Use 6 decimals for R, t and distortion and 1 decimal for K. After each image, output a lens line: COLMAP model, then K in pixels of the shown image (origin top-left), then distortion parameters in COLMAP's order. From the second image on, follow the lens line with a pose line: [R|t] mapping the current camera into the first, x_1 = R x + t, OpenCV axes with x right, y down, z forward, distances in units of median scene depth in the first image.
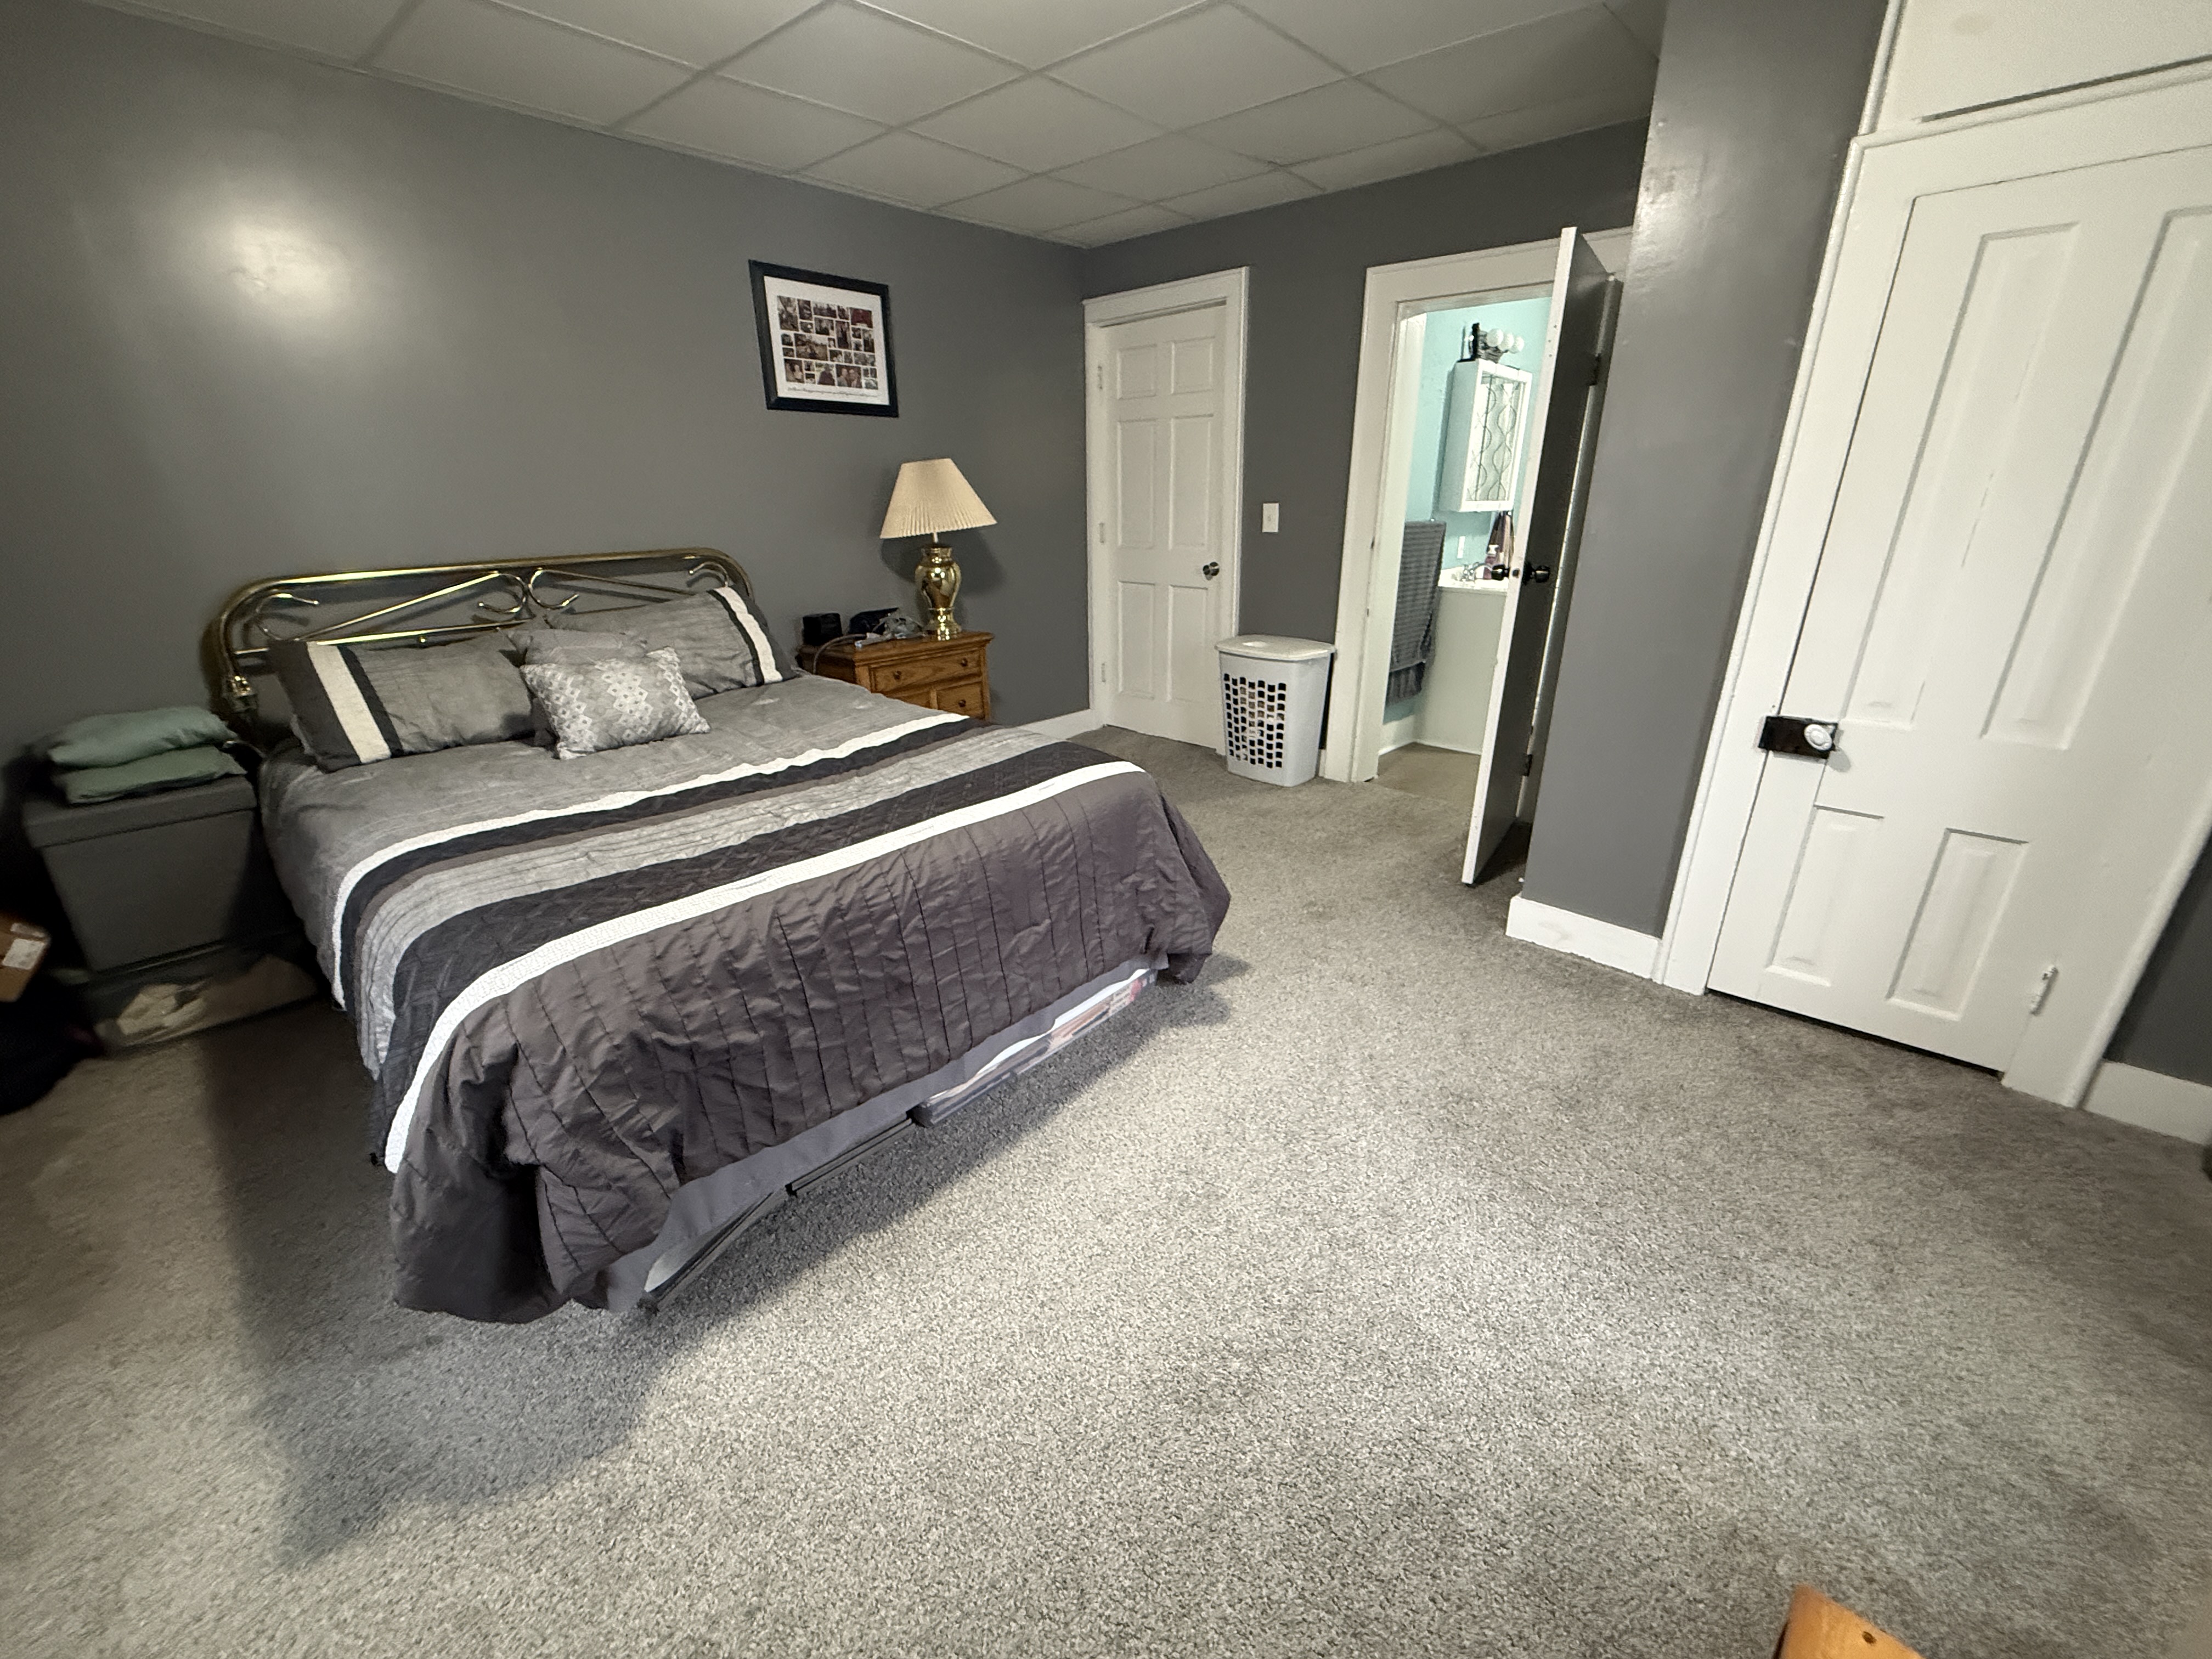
lens RADIAL K [[889.8, 0, 1107.5], [0, 889.8, 831.5], [0, 0, 1]] dist [-0.000174, 0.000000]
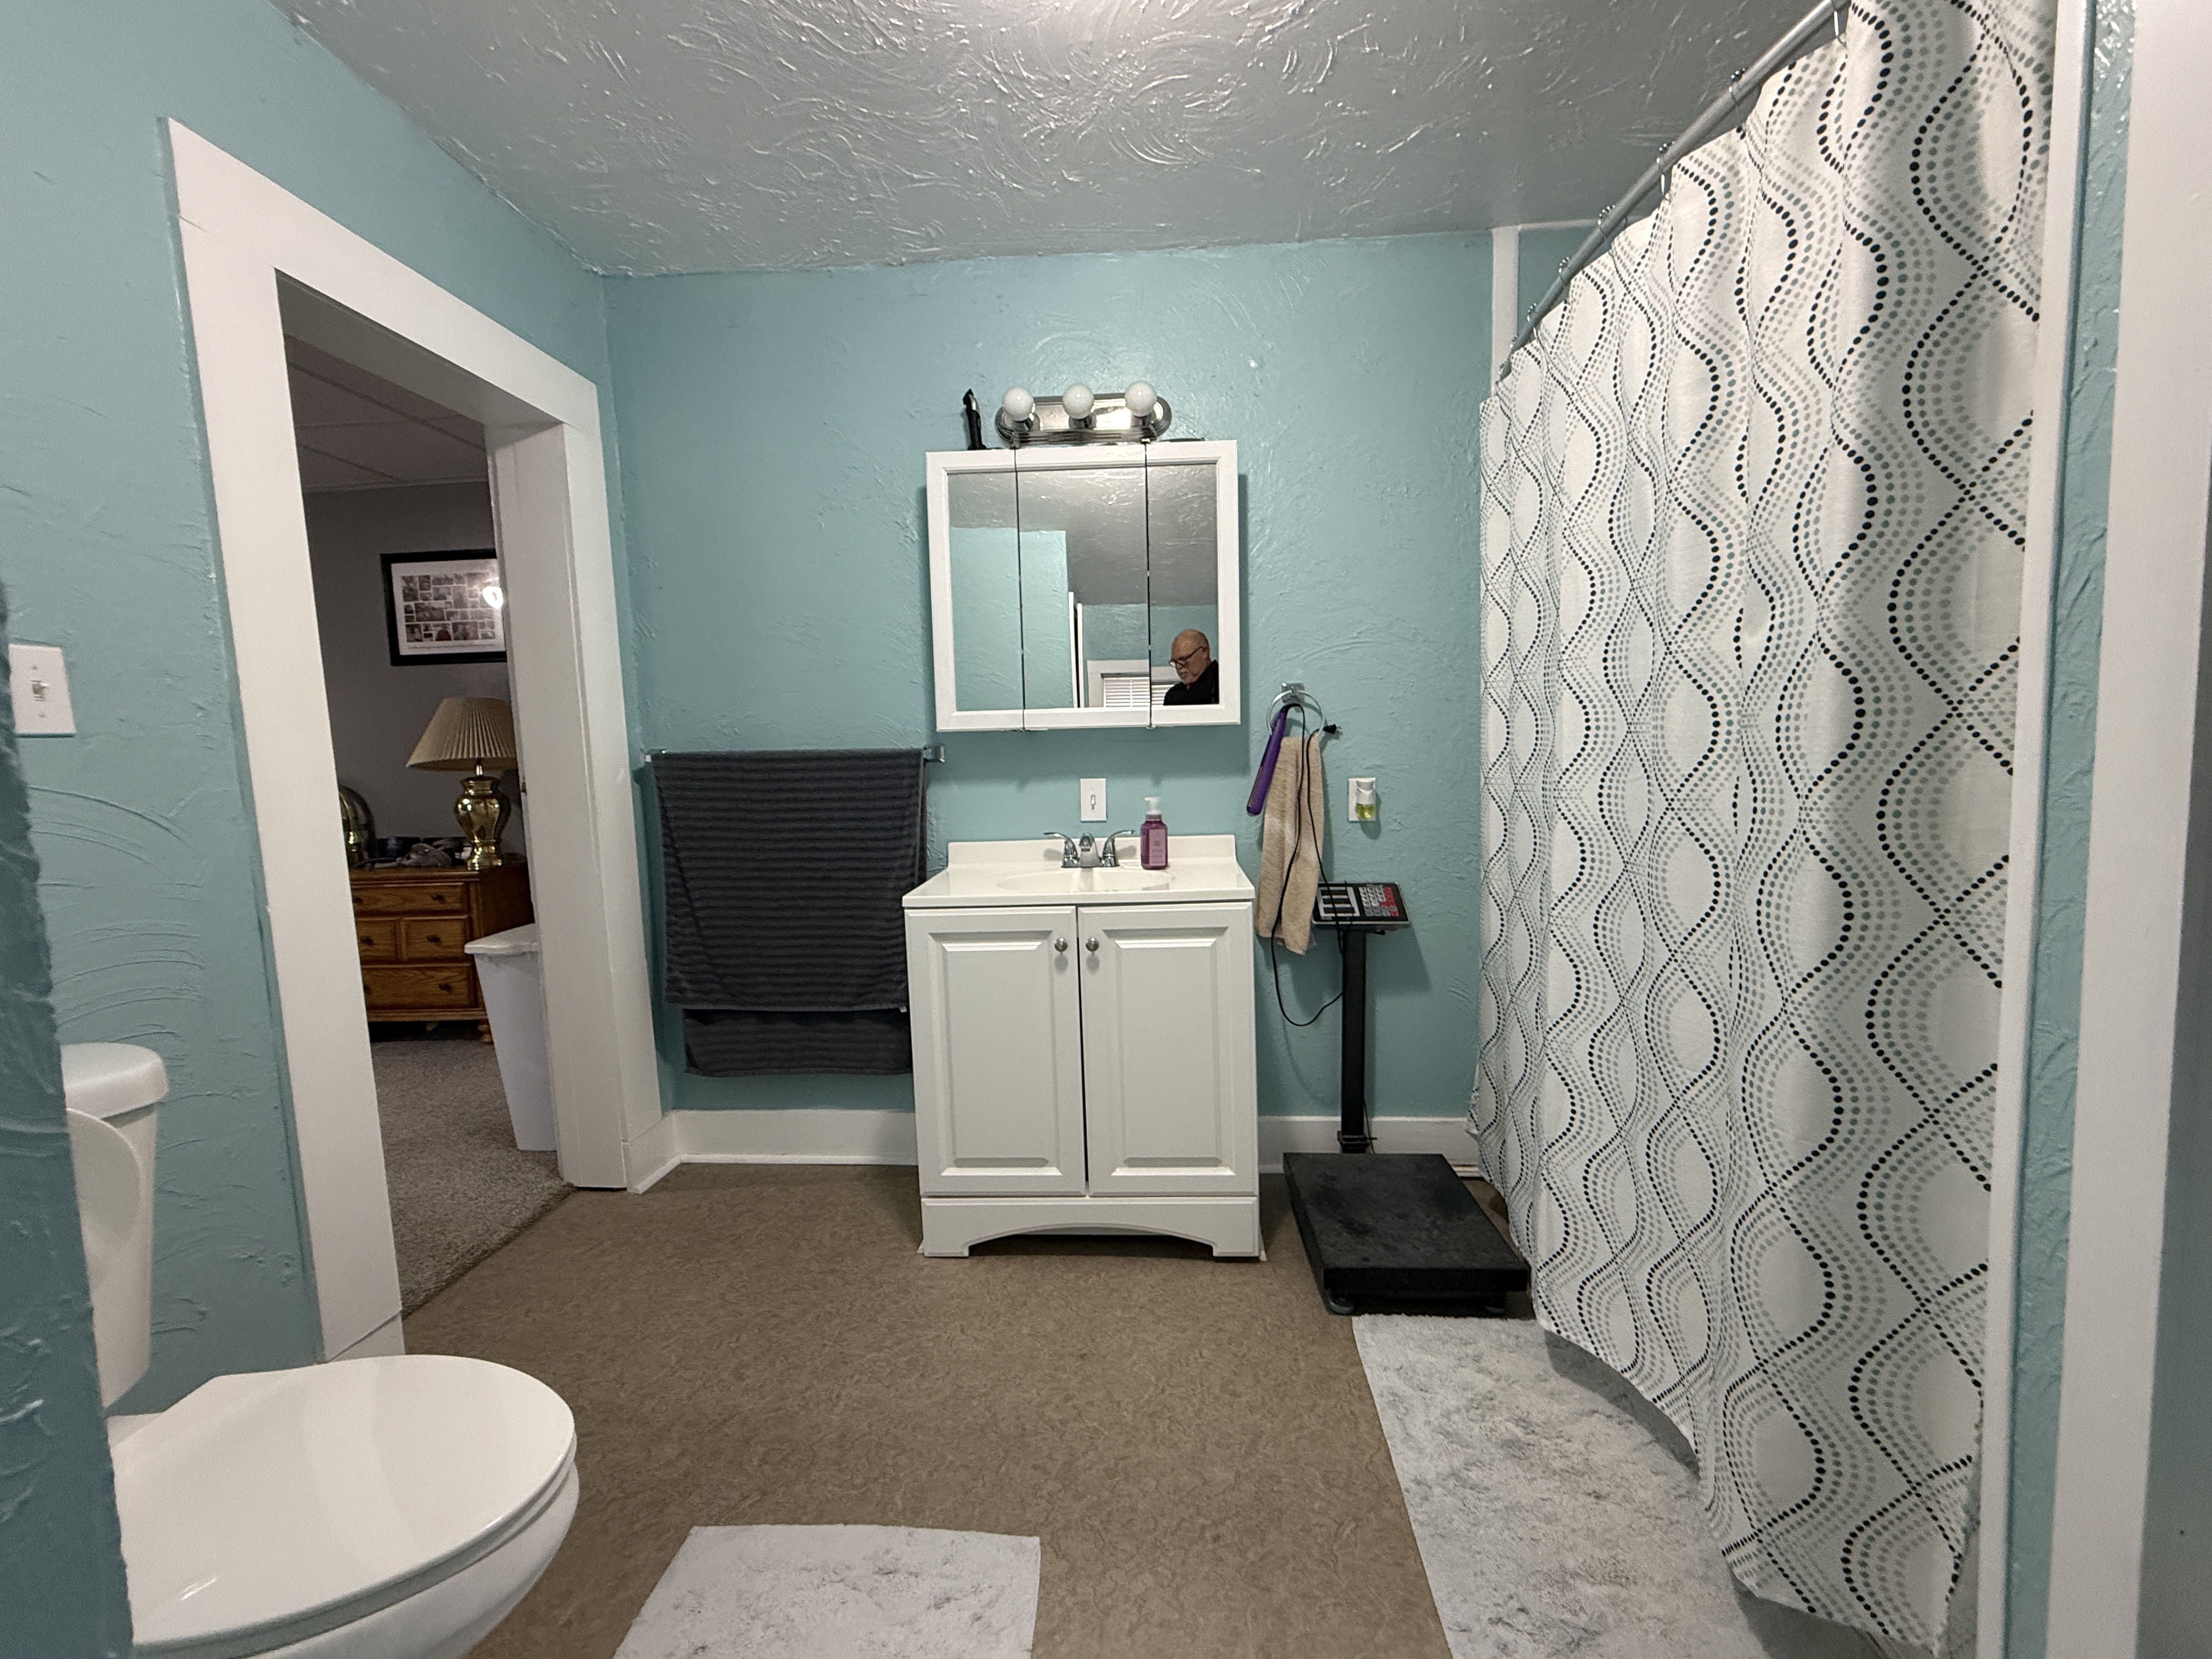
lens RADIAL K [[889.8, 0, 1105.2], [0, 889.8, 823.6], [0, 0, 1]] dist [-0.000174, 0.000000]
pose [[0.624374, 0.060352, -0.778791, 1.115426], [-0.253686, 0.958633, -0.129097, -0.353834], [0.738783, 0.278173, 0.613856, 1.010447]]
